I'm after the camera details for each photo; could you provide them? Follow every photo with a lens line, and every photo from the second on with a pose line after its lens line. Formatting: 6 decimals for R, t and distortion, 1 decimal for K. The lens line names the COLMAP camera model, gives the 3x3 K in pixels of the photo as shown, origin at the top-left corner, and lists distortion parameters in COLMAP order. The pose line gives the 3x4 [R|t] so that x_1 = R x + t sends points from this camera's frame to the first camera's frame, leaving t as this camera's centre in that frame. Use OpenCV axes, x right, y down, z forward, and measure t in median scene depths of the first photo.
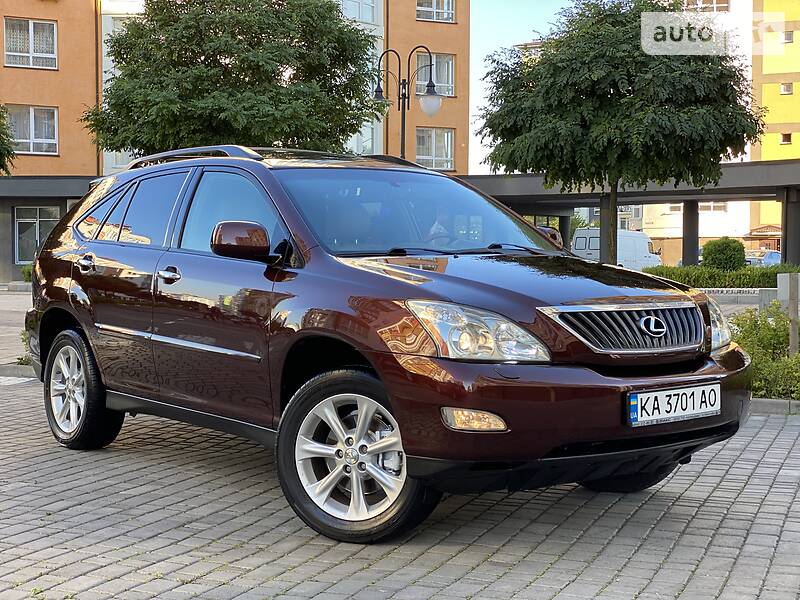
lens RADIAL K [[1214.2, 0, 400.0], [0, 1214.2, 300.0], [0, 0, 1]] dist [0.105589, -0.062219]
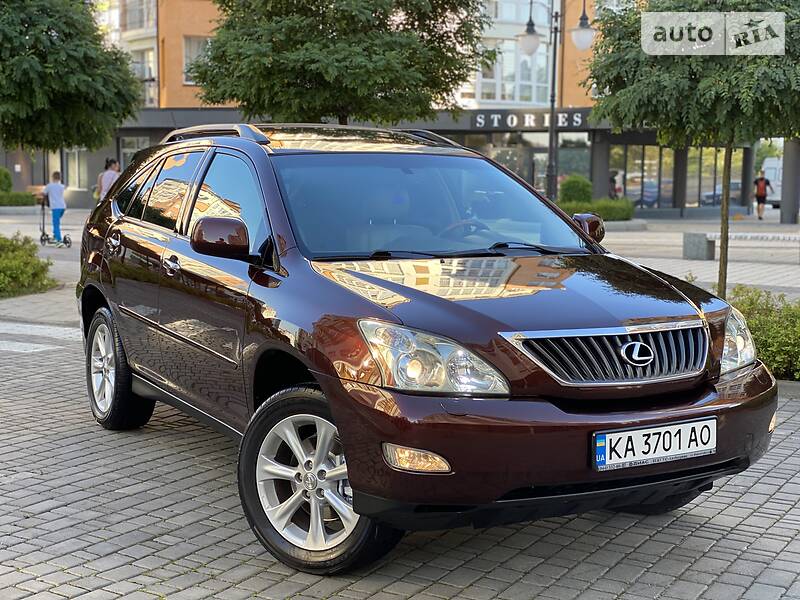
lens RADIAL K [[1219.0, 0, 418.7], [0, 1219.0, 299.1], [0, 0, 1]] dist [0.086946, 0.012641]
pose [[0.990106, 0.022928, -0.138439, 0.165991], [-0.014436, 0.997969, 0.062040, -0.068491], [0.139580, -0.059428, 0.988426, 0.096948]]
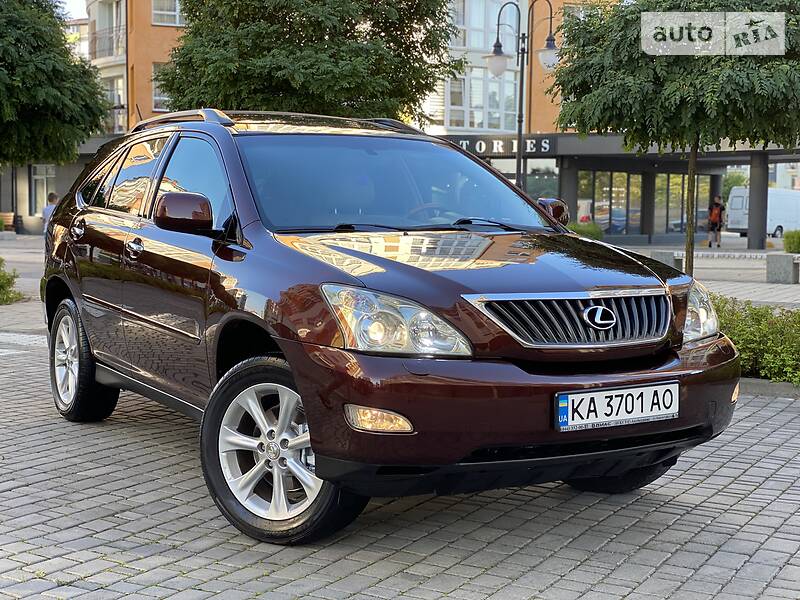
lens RADIAL K [[1220.2, 0, 400.0], [0, 1220.2, 300.0], [0, 0, 1]] dist [0.081088, 0.029320]
pose [[0.991423, 0.018851, -0.129328, 0.171805], [-0.014234, 0.999231, 0.036529, -0.020876], [0.129917, -0.034374, 0.990929, 0.095242]]
